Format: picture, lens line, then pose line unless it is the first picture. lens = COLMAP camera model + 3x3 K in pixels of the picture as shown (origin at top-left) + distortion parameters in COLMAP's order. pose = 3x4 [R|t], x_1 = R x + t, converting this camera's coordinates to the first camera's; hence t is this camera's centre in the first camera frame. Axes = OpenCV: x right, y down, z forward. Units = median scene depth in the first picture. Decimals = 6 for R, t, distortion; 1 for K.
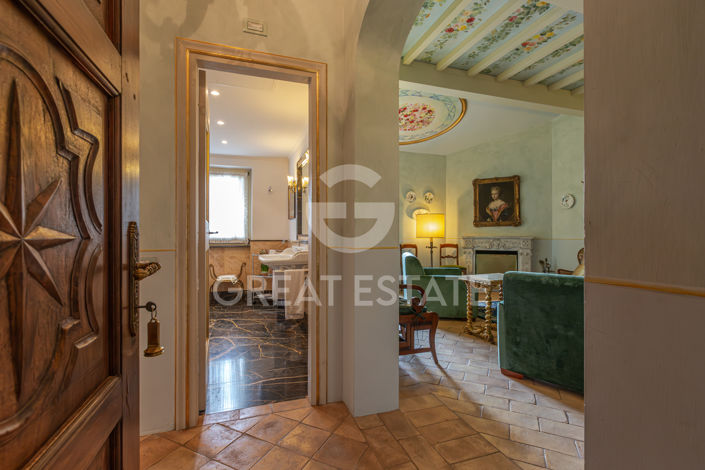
lens RADIAL K [[317.4, 0, 351.2], [0, 317.4, 232.5], [0, 0, 1]] dist [0.004367, 0.000257]
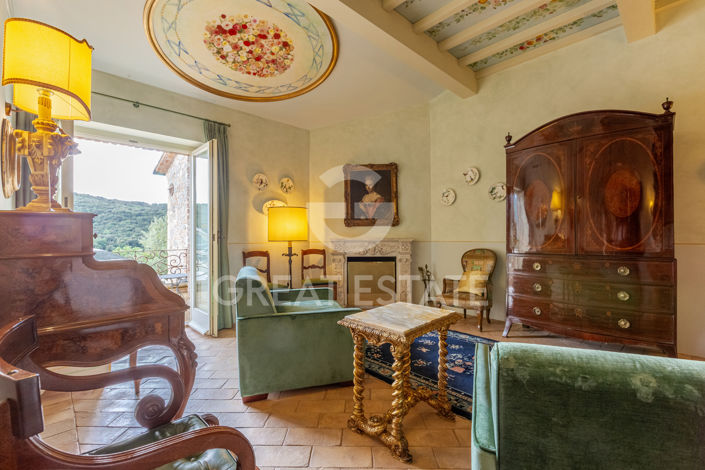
lens RADIAL K [[317.4, 0, 351.2], [0, 317.4, 234.0], [0, 0, 1]] dist [0.004367, 0.000257]
pose [[0.910047, -0.000701, 0.414504, 0.086243], [0.002112, 0.999993, -0.002946, 0.002951], [-0.414500, 0.003557, 0.910043, 0.308712]]
